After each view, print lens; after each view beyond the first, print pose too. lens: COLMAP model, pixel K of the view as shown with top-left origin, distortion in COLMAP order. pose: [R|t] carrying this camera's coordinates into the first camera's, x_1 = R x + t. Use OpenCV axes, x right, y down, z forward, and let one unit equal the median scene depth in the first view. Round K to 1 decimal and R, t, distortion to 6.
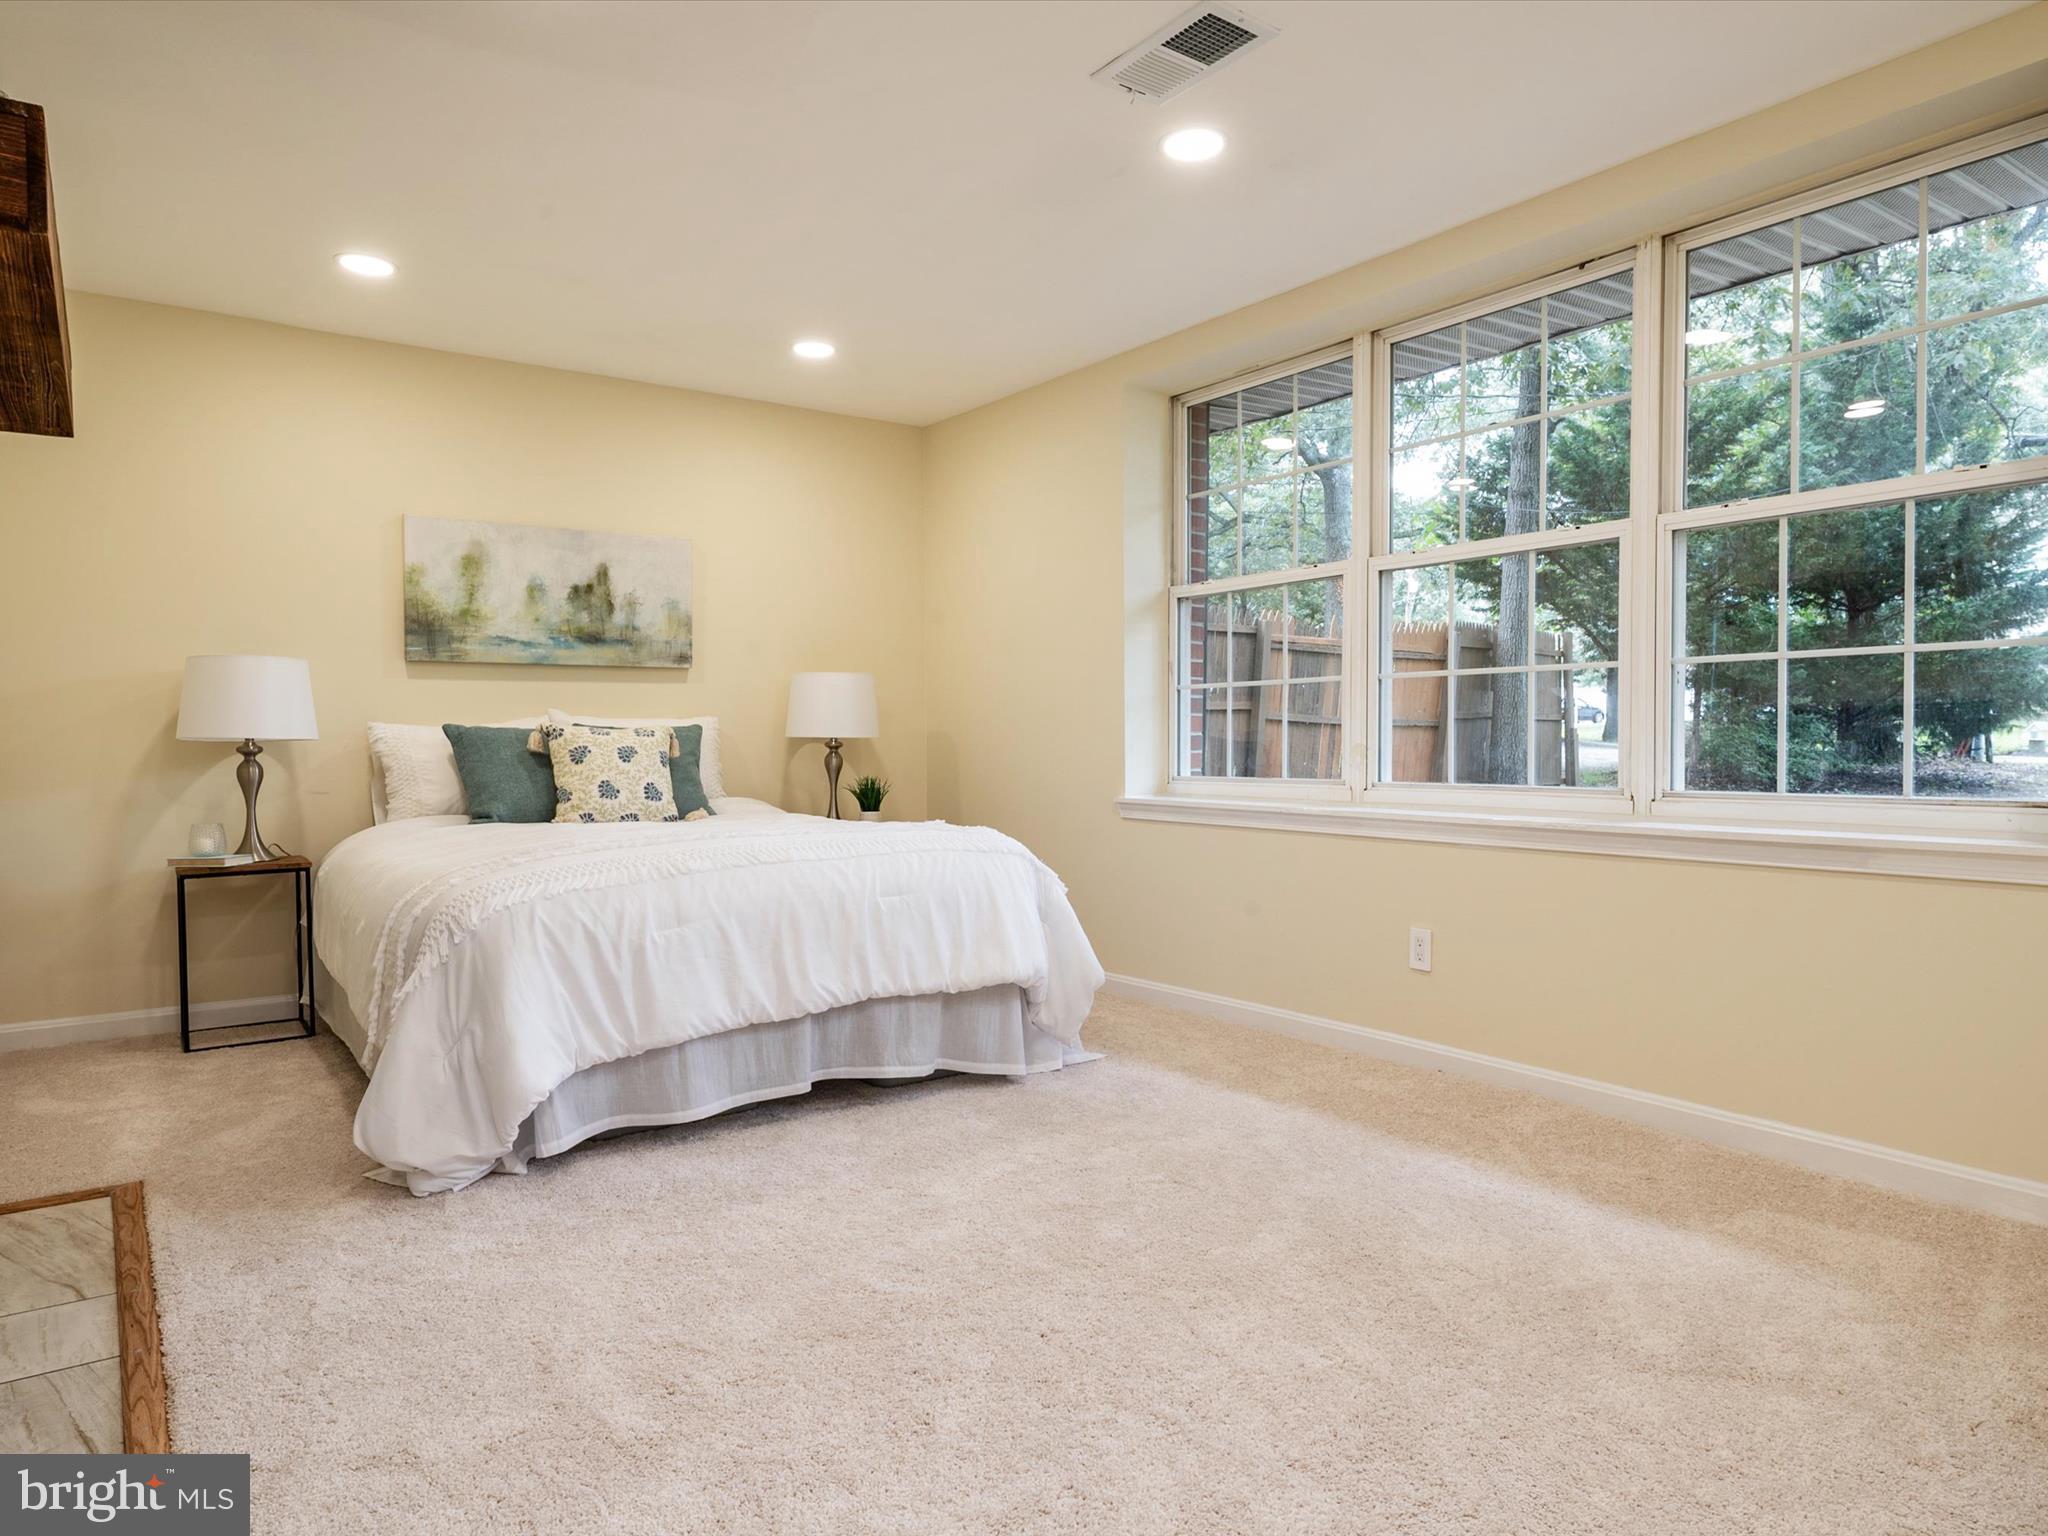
lens RADIAL K [[1284.3, 0, 1040.2], [0, 1284.3, 762.8], [0, 0, 1]] dist [0.009106, -0.002909]
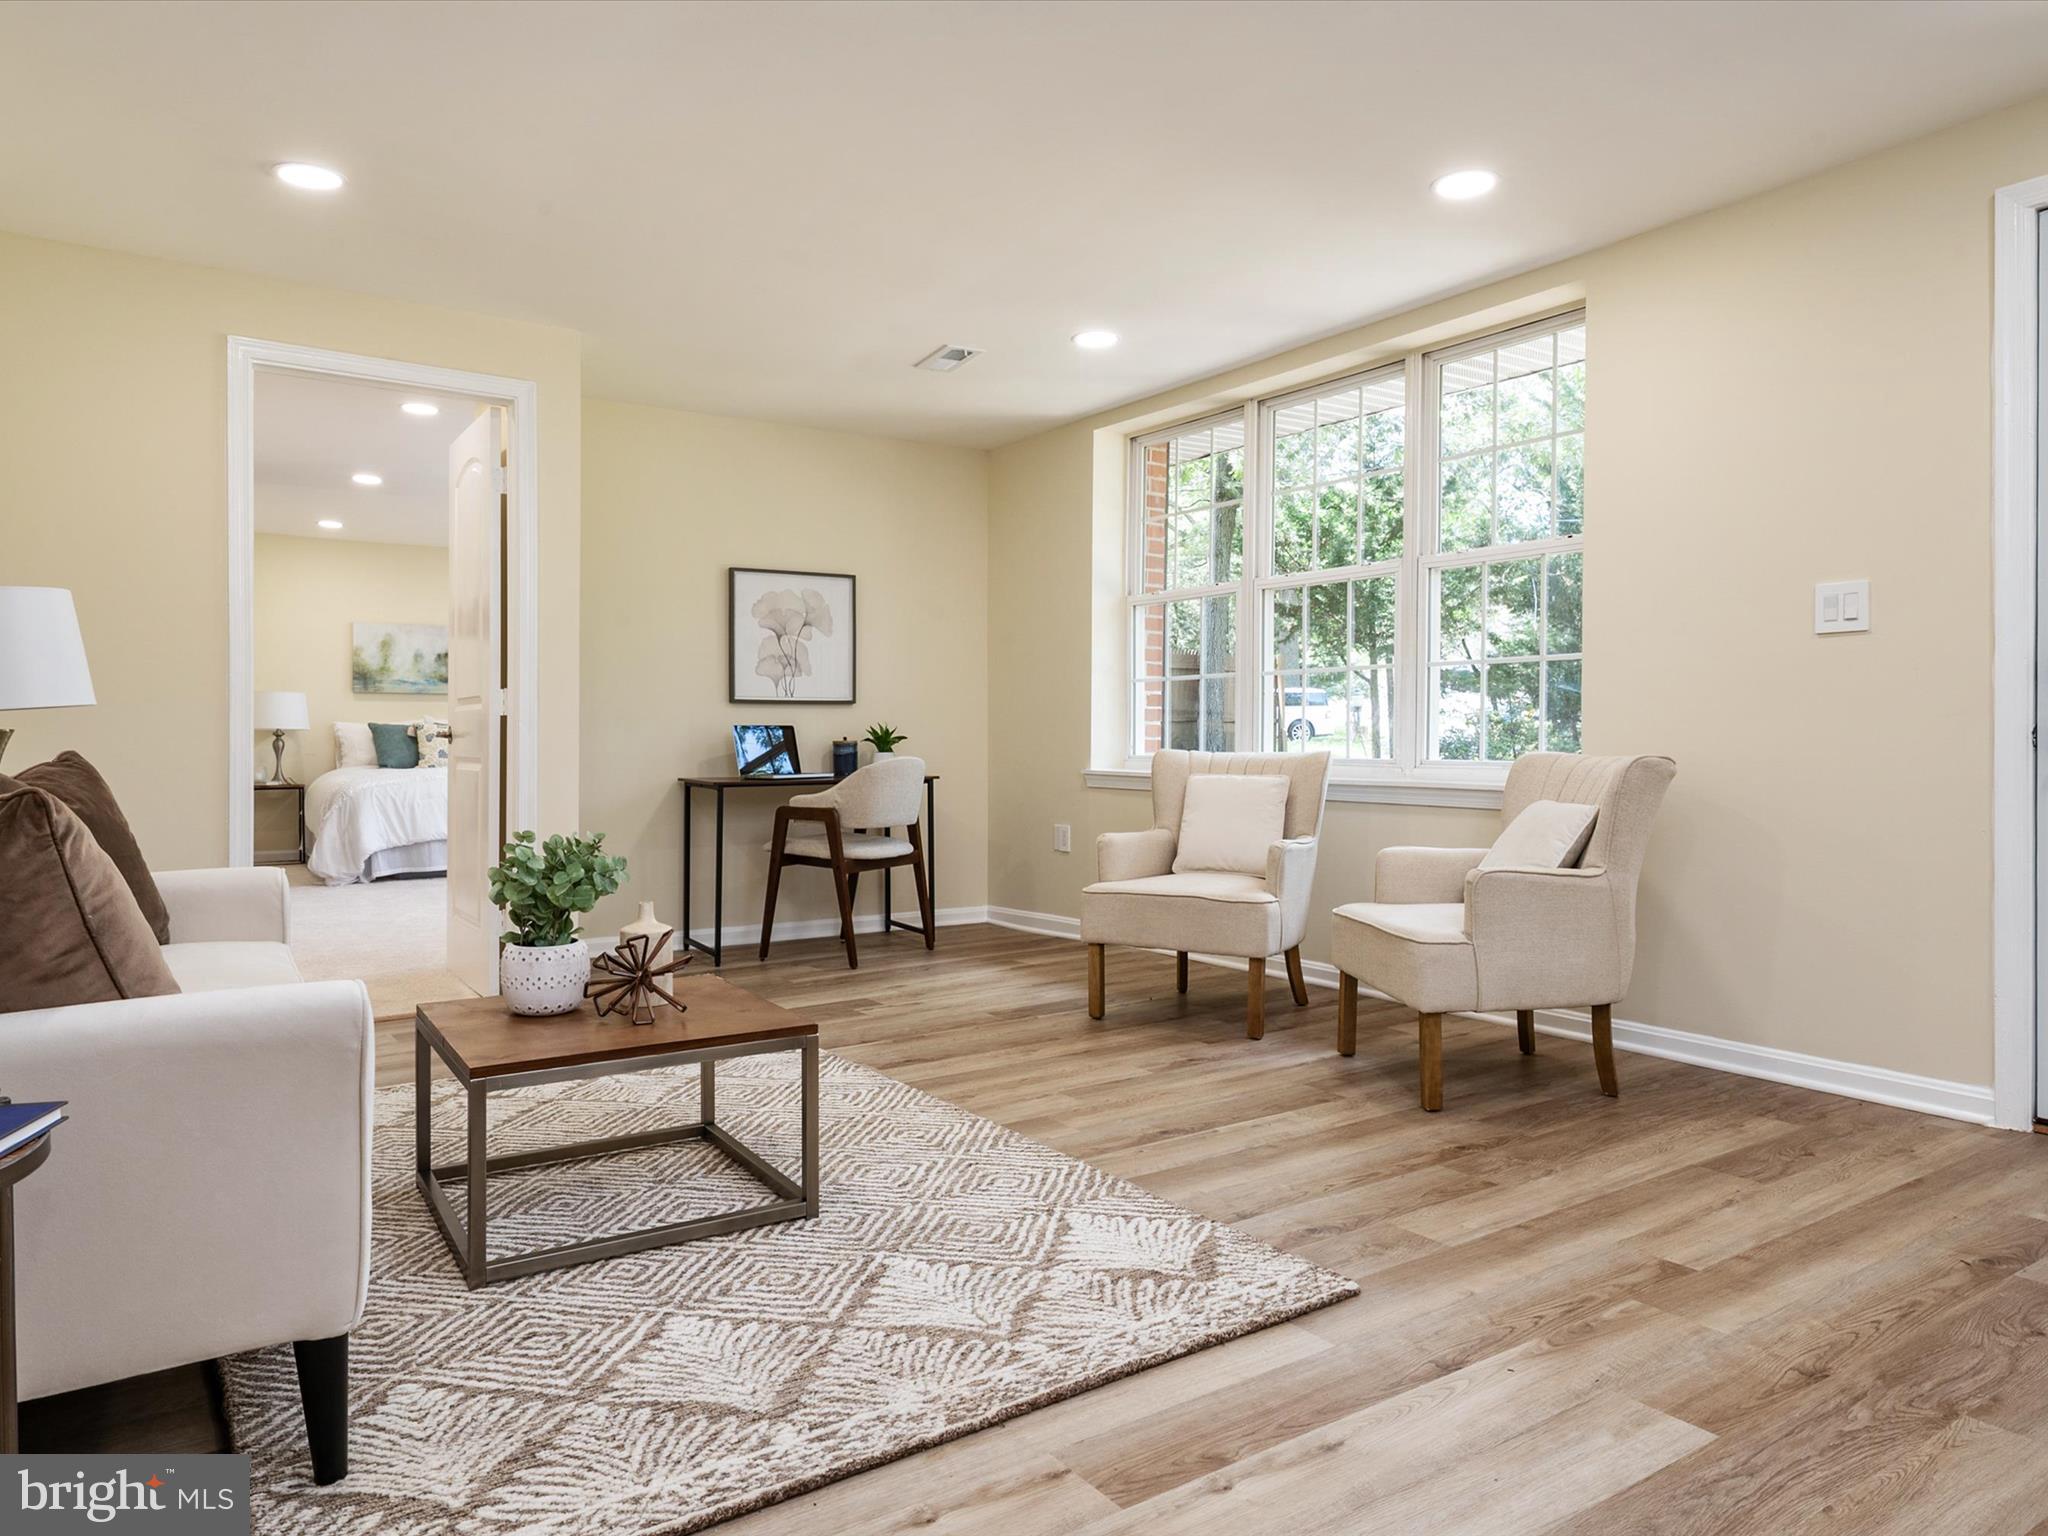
lens RADIAL K [[1284.3, 0, 1026.9], [0, 1284.3, 757.1], [0, 0, 1]] dist [0.009106, -0.002909]
pose [[0.999317, 0.007895, -0.036091, 0.719650], [-0.007957, 0.999967, -0.001577, 0.022181], [0.036077, 0.001863, 0.999347, -1.114941]]
